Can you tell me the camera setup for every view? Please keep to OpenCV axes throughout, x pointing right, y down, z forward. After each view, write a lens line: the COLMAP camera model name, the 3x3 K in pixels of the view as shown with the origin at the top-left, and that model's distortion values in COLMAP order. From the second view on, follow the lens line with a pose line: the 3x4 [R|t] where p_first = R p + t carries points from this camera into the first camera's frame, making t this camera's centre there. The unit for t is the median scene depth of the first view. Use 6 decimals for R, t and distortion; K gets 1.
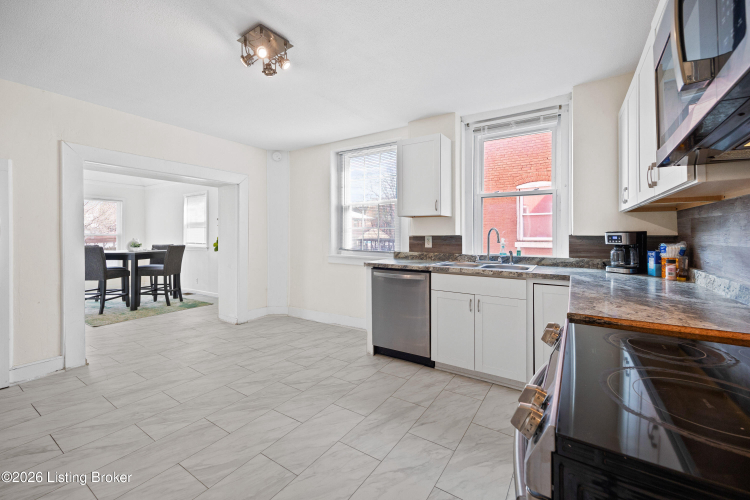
lens RADIAL K [[313.7, 0, 384.0], [0, 313.7, 238.3], [0, 0, 1]] dist [0.000295, -0.000034]
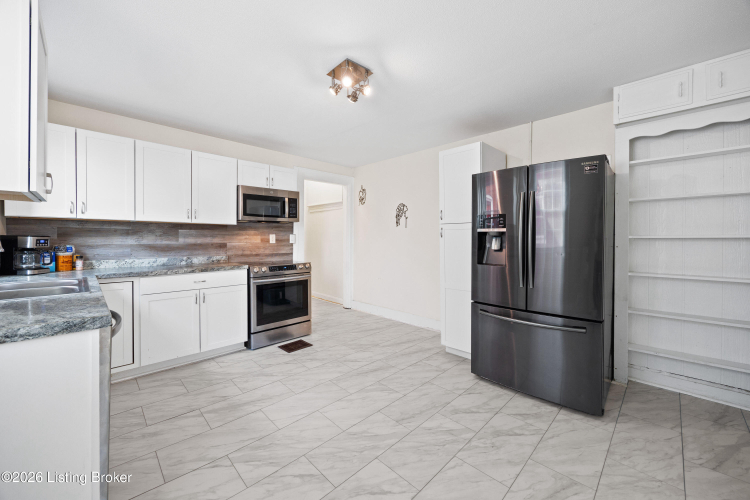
lens RADIAL K [[313.7, 0, 384.0], [0, 313.7, 238.3], [0, 0, 1]] dist [0.000295, -0.000034]
pose [[-0.978904, -0.003748, 0.204285, -0.685119], [-0.001422, 0.999933, 0.011531, -0.027586], [-0.204314, 0.010997, -0.978844, 1.952516]]
